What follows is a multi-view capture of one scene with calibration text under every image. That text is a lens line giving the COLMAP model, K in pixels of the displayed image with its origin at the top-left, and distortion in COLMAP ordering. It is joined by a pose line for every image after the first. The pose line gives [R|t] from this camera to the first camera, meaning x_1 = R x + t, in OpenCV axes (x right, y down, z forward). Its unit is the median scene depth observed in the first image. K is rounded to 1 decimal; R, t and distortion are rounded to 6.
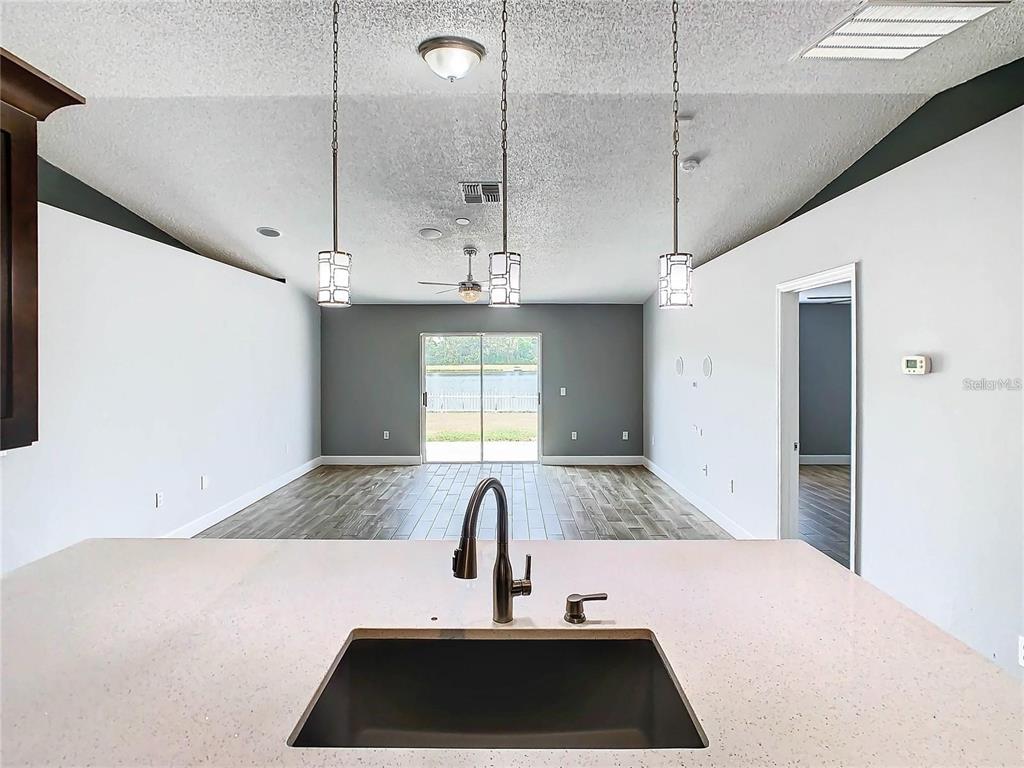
lens RADIAL K [[510.7, 0, 514.4], [0, 510.7, 358.5], [0, 0, 1]] dist [-0.021368, 0.006283]
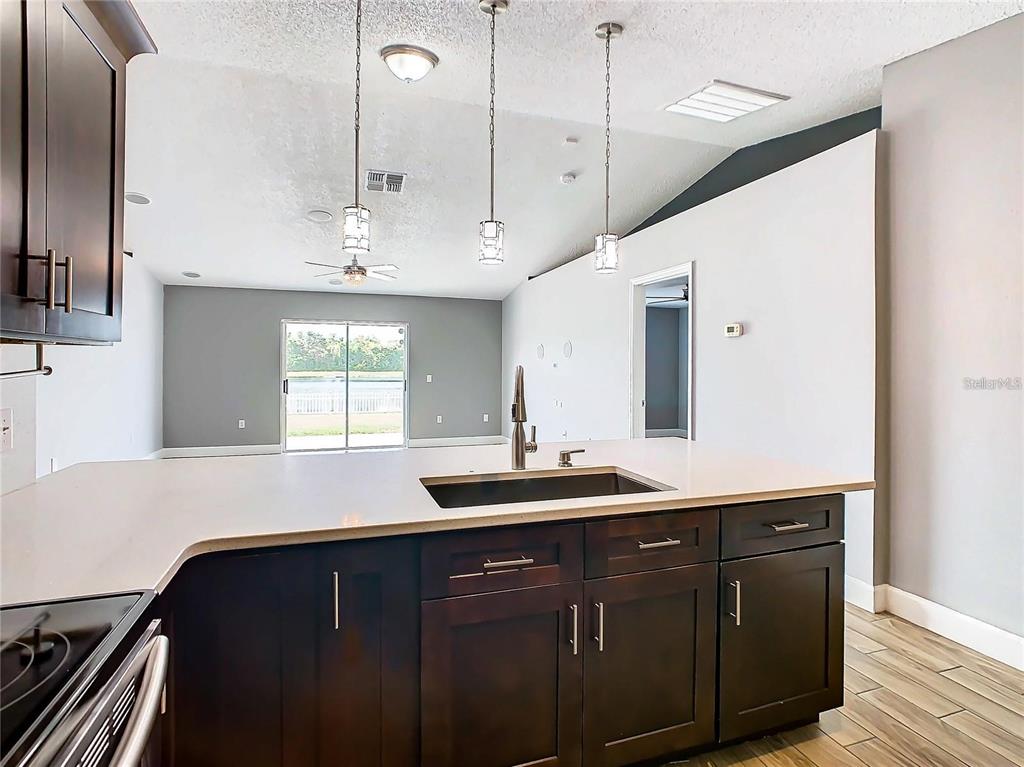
lens RADIAL K [[510.7, 0, 500.4], [0, 510.7, 358.3], [0, 0, 1]] dist [-0.021368, 0.006283]
pose [[0.953244, 0.016585, 0.301745, -0.115155], [-0.012693, 0.999809, -0.014854, 0.049737], [-0.301934, 0.010329, 0.953273, -0.082160]]
